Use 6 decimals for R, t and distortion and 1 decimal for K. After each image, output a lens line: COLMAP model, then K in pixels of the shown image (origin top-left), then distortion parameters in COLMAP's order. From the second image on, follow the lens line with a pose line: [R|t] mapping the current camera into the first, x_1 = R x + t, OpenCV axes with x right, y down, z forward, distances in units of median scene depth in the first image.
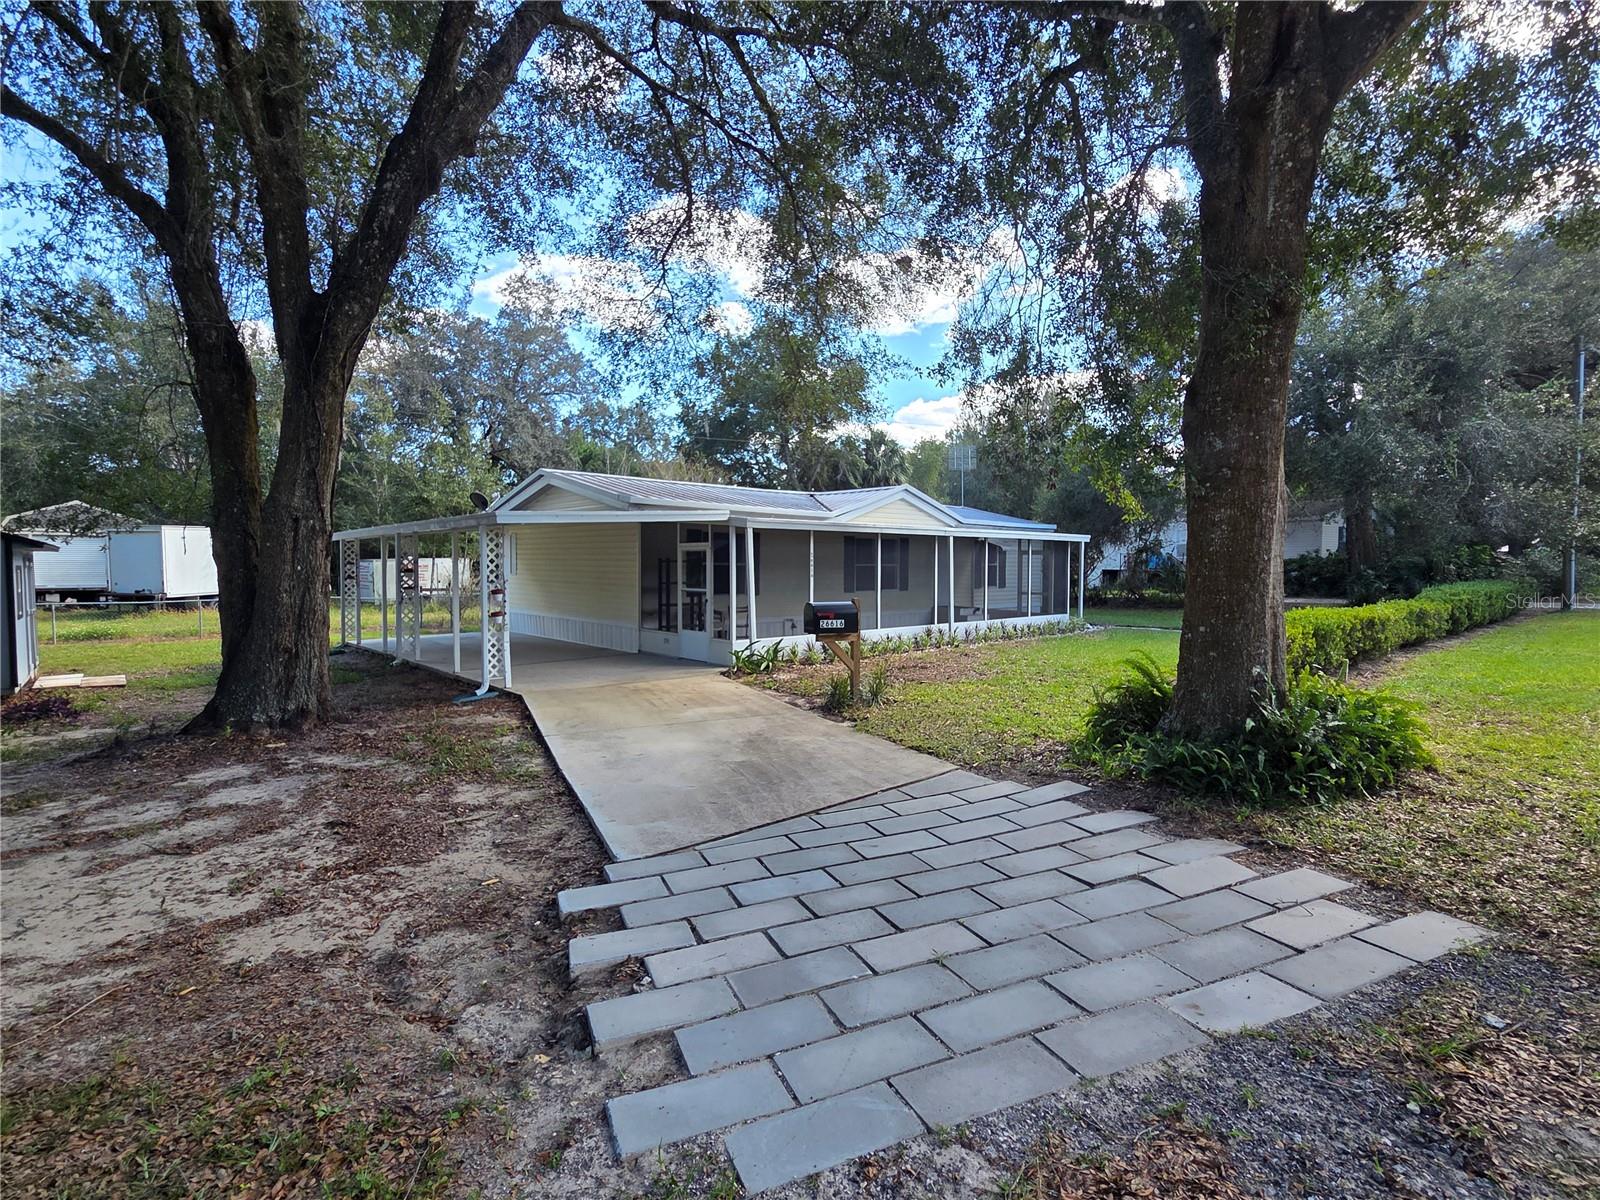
lens RADIAL K [[795.5, 0, 800.0], [0, 795.5, 600.0], [0, 0, 1]] dist [-0.000633, 0.000358]
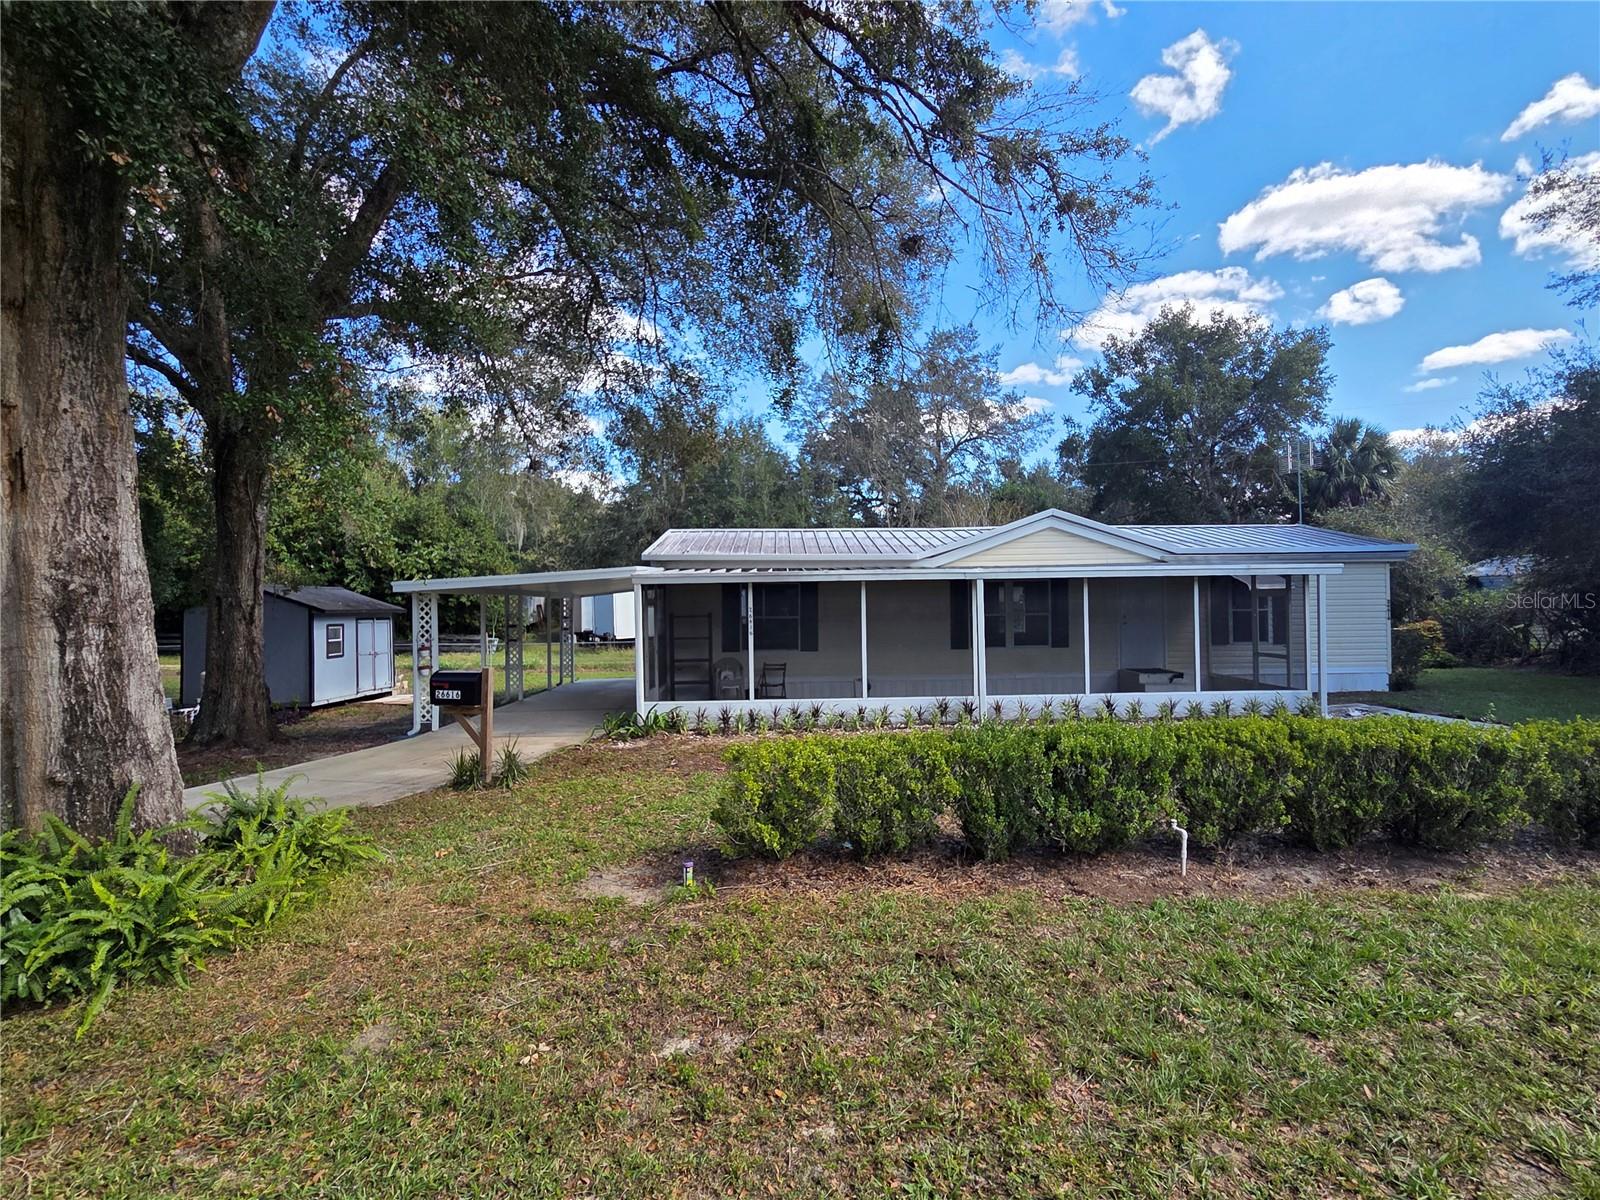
lens RADIAL K [[795.5, 0, 800.0], [0, 795.5, 600.0], [0, 0, 1]] dist [-0.000633, 0.000358]
pose [[0.767201, -0.013388, -0.641267, 1.069548], [-0.021196, 0.998707, -0.046209, -0.046250], [0.641056, 0.049043, 0.765926, 0.676968]]
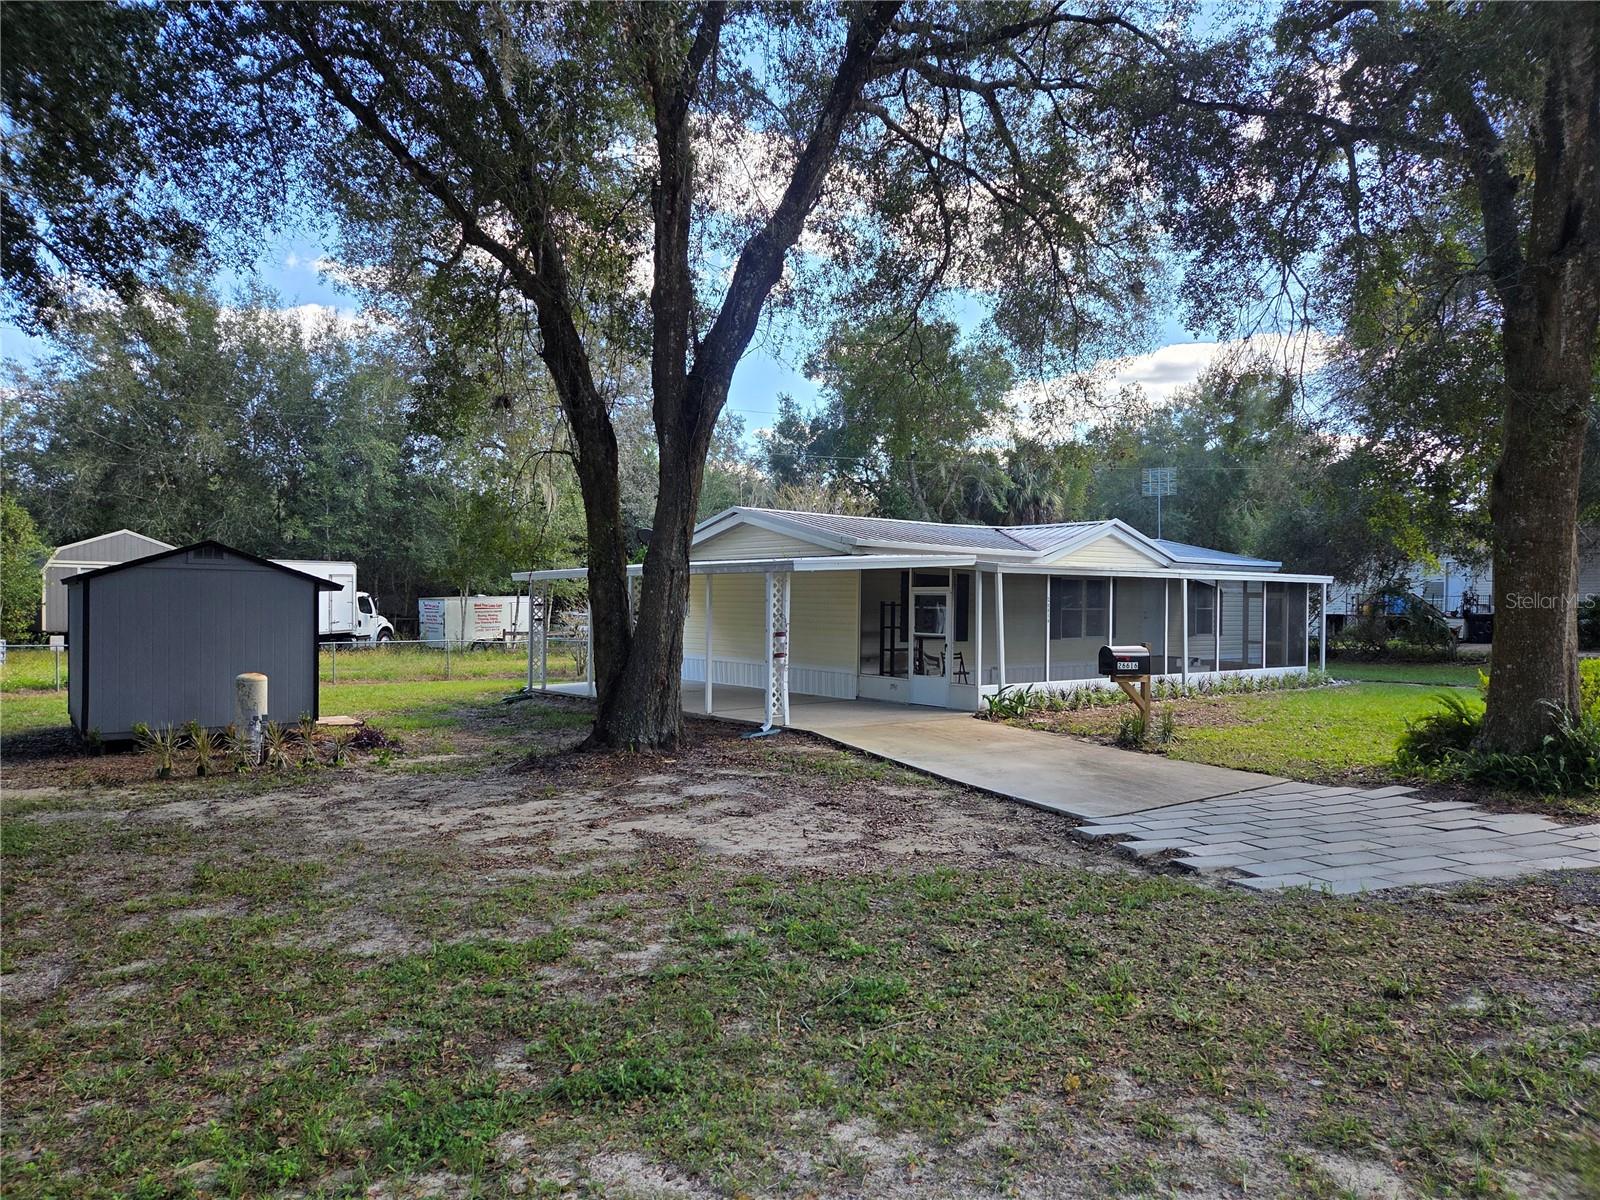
lens RADIAL K [[1043.7, 0, 801.9], [0, 1043.7, 618.3], [0, 0, 1]] dist [0.070682, -0.062937]
pose [[0.996925, 0.006287, -0.078109, -0.186125], [-0.008715, 0.999488, -0.030788, 0.008385], [0.077876, 0.031374, 0.996469, -0.297999]]
